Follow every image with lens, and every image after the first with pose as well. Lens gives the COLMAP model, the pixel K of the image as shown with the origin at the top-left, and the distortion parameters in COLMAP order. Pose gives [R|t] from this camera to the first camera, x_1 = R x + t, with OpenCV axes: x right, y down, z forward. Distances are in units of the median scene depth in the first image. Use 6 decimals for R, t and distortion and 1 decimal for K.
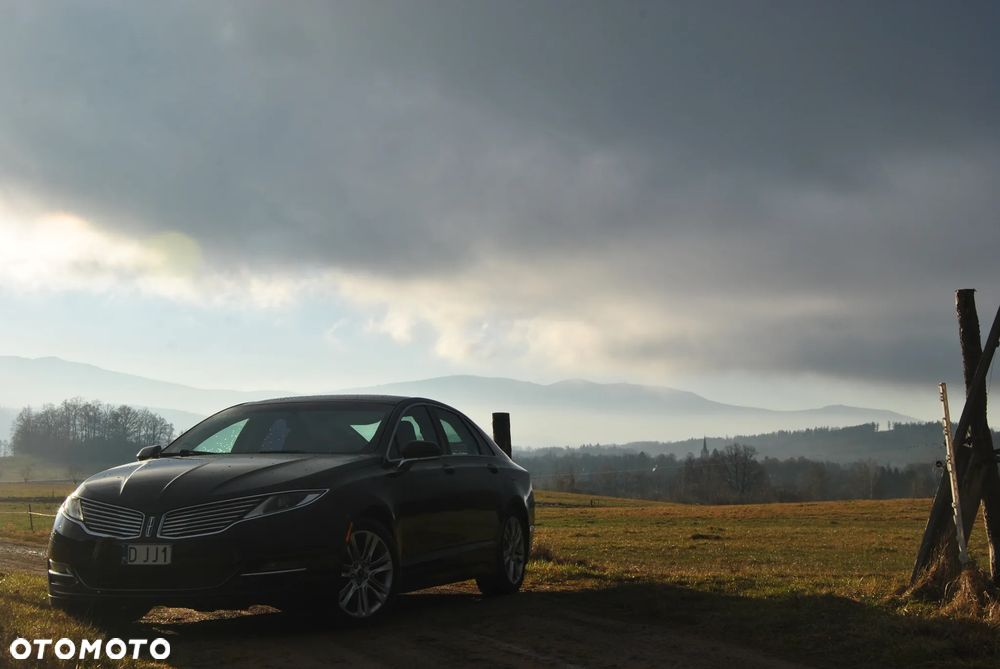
lens RADIAL K [[1901.0, 0, 503.0], [0, 1901.0, 322.3], [0, 0, 1]] dist [0.309517, 1.155808]
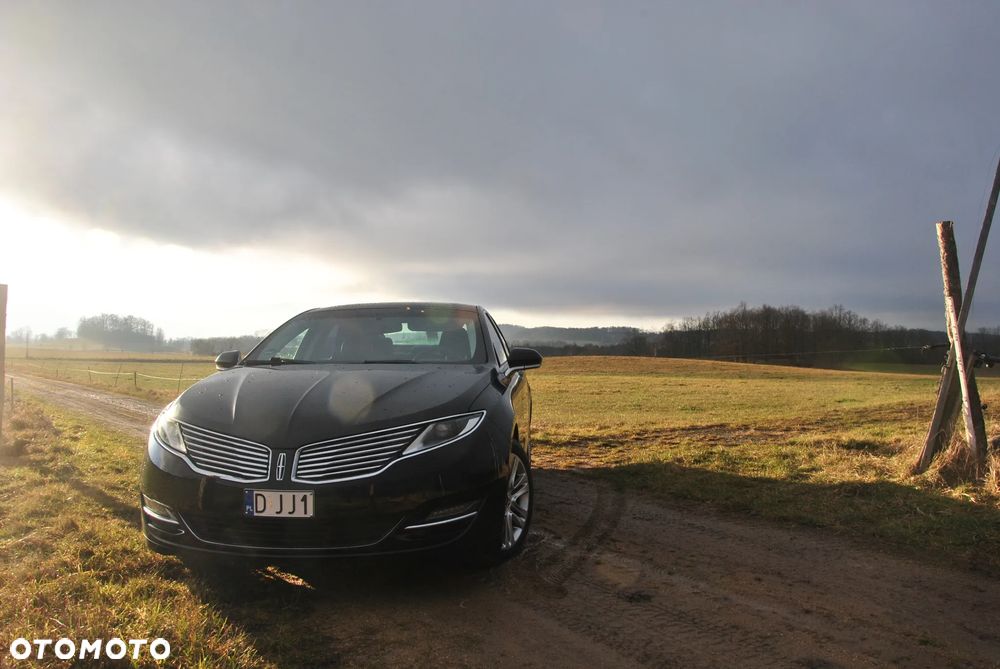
lens RADIAL K [[786.4, 0, 505.3], [0, 786.4, 333.0], [0, 0, 1]] dist [-0.162977, 0.112960]
pose [[0.963438, 0.003347, 0.267911, -0.158881], [-0.020291, 0.997962, 0.060500, 0.029587], [-0.267162, -0.063724, 0.961542, 0.609883]]
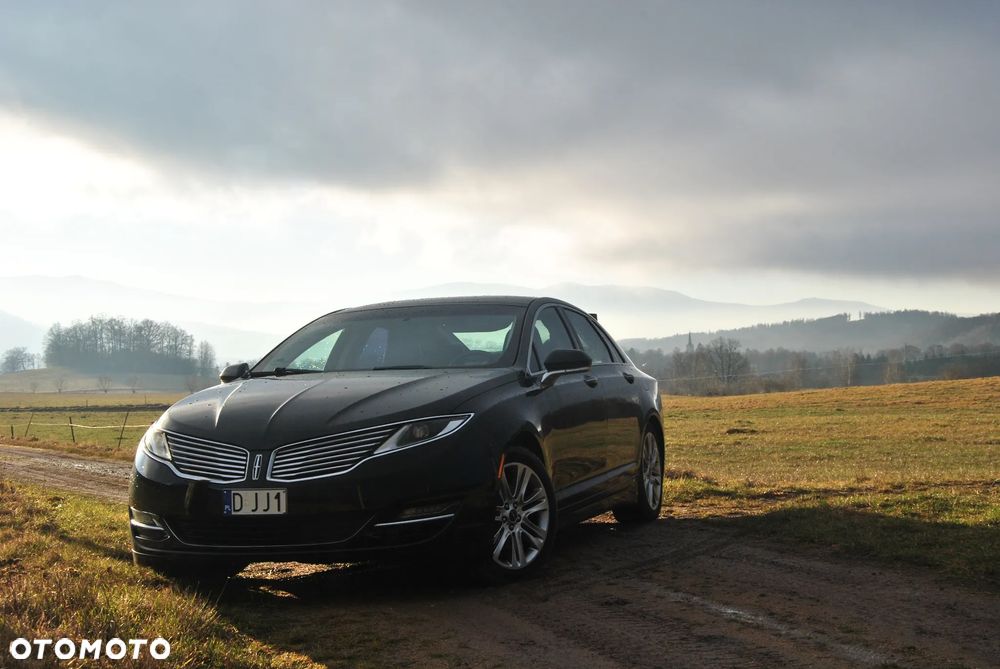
lens RADIAL K [[1706.0, 0, 500.0], [0, 1706.0, 334.5], [0, 0, 1]] dist [0.292885, 0.079914]
pose [[0.999436, -0.031364, 0.011967, -0.079638], [0.030615, 0.997830, 0.058293, 0.011969], [-0.013769, -0.057893, 0.998228, 0.263765]]
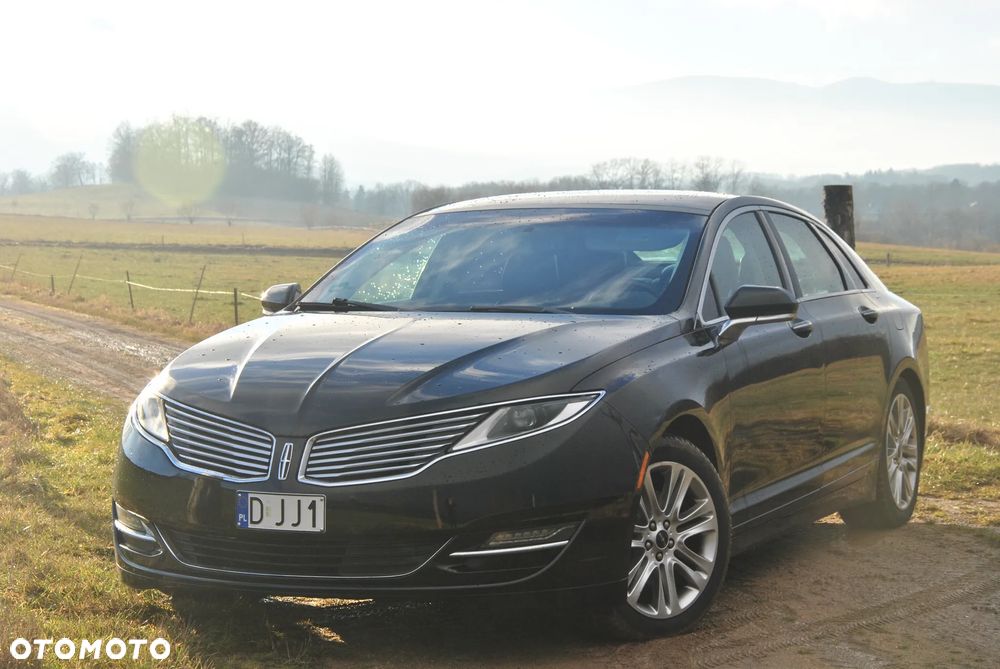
lens RADIAL K [[2461.0, 0, 489.8], [0, 2461.0, 338.3], [0, 0, 1]] dist [0.581989, 0.622123]
pose [[0.995134, 0.003693, -0.098457, -0.049712], [0.009794, 0.990640, 0.136149, -0.020996], [0.098038, -0.136451, 0.985784, 0.282247]]
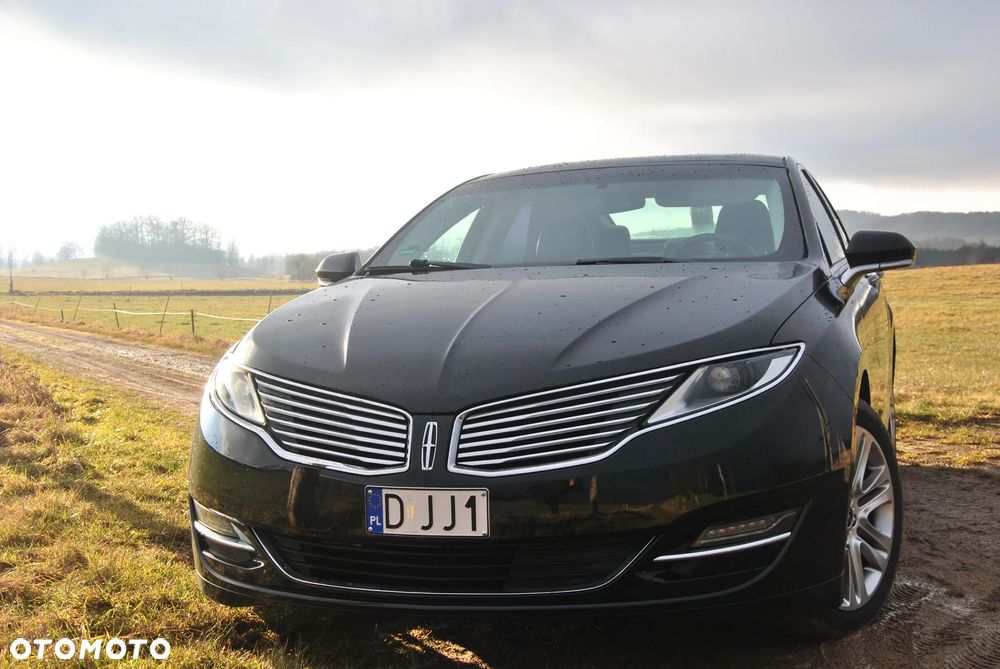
lens RADIAL K [[1397.8, 0, 500.0], [0, 1397.8, 334.5], [0, 0, 1]] dist [0.102110, 0.387010]
pose [[0.999046, -0.030220, 0.031533, -0.156082], [0.025820, 0.990962, 0.131638, 0.036886], [-0.035226, -0.130698, 0.990796, 0.618877]]
